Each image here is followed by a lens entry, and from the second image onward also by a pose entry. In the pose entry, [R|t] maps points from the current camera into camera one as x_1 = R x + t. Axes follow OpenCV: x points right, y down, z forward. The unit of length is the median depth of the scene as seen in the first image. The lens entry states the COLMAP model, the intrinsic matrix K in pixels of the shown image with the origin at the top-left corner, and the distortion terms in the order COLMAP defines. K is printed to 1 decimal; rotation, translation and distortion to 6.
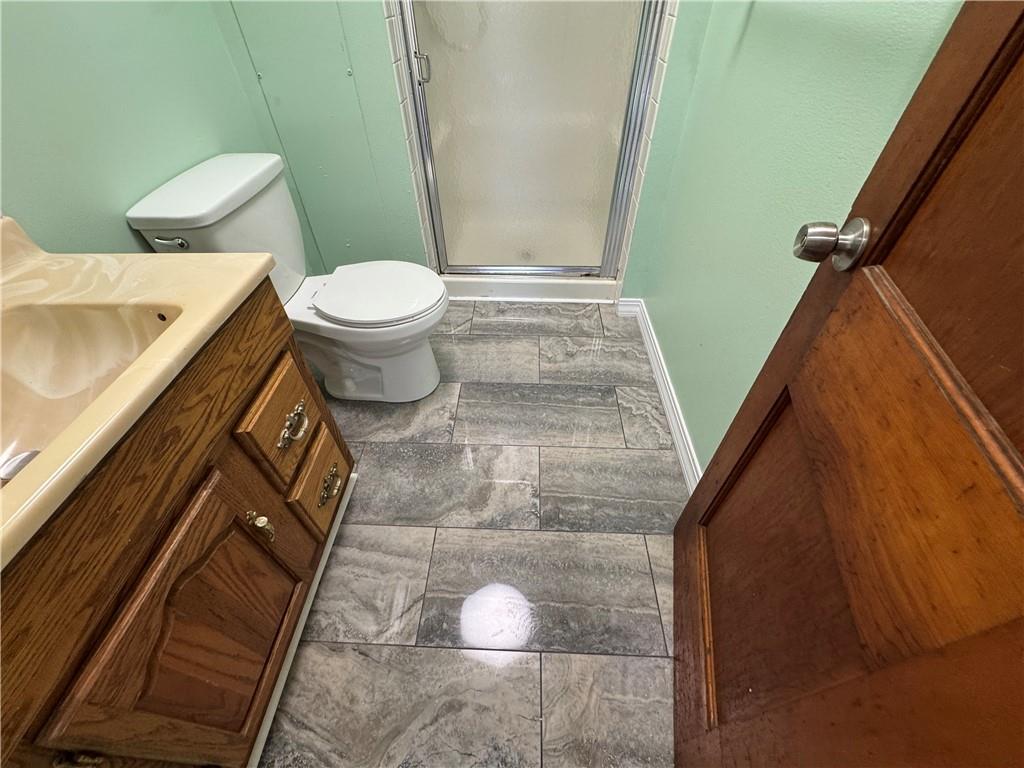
lens RADIAL K [[411.0, 0, 511.9], [0, 411.0, 384.7], [0, 0, 1]] dist [-0.005940, 0.000748]
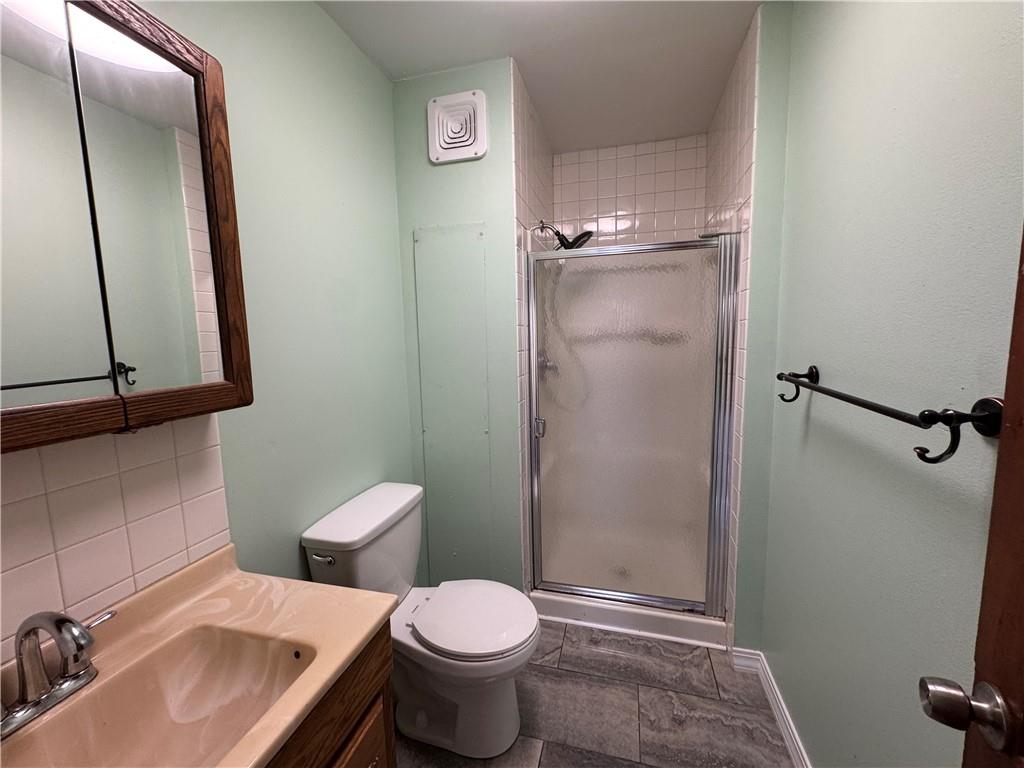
lens RADIAL K [[411.0, 0, 511.9], [0, 411.0, 383.4], [0, 0, 1]] dist [-0.005940, 0.000748]
pose [[0.973751, 0.014348, -0.227163, -0.006250], [-0.150564, 0.789072, -0.595564, -0.075569], [0.170703, 0.614133, 0.770520, -0.112934]]
